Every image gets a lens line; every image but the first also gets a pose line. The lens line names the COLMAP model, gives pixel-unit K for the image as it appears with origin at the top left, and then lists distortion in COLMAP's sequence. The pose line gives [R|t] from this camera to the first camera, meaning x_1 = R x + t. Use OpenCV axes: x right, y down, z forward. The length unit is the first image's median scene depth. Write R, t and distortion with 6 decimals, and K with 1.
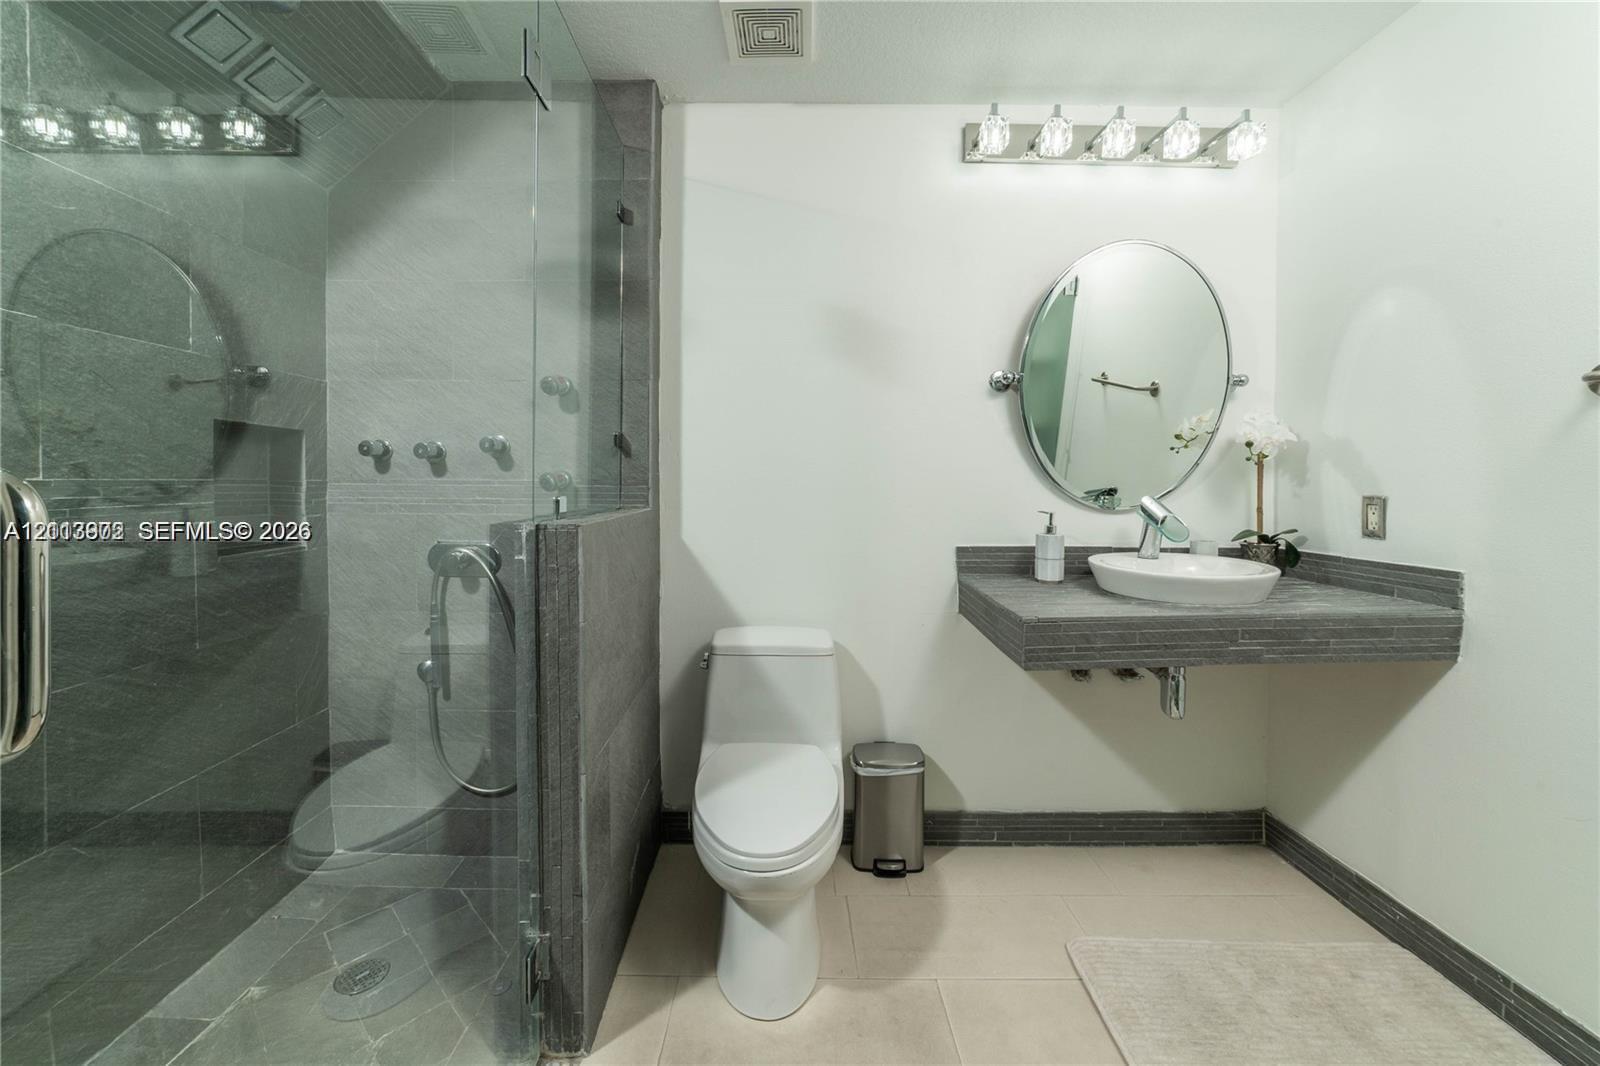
lens RADIAL K [[645.1, 0, 795.2], [0, 645.1, 494.7], [0, 0, 1]] dist [-0.002536, 0.006580]
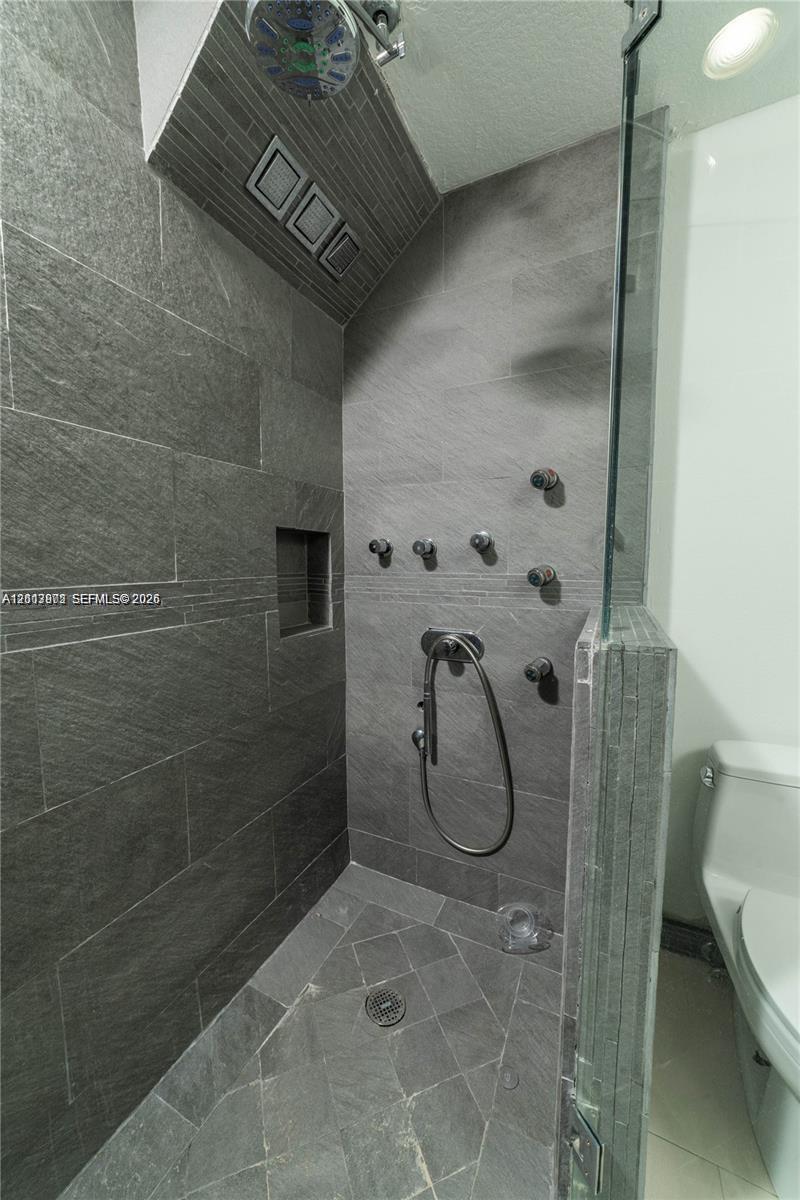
lens RADIAL K [[473.1, 0, 400.0], [0, 473.1, 600.0], [0, 0, 1]] dist [0.009939, 0.000335]
pose [[0.906195, 0.027522, -0.421963, -0.258394], [0.000043, 0.997874, 0.065176, -0.031184], [0.422859, -0.059080, 0.904267, 0.238224]]
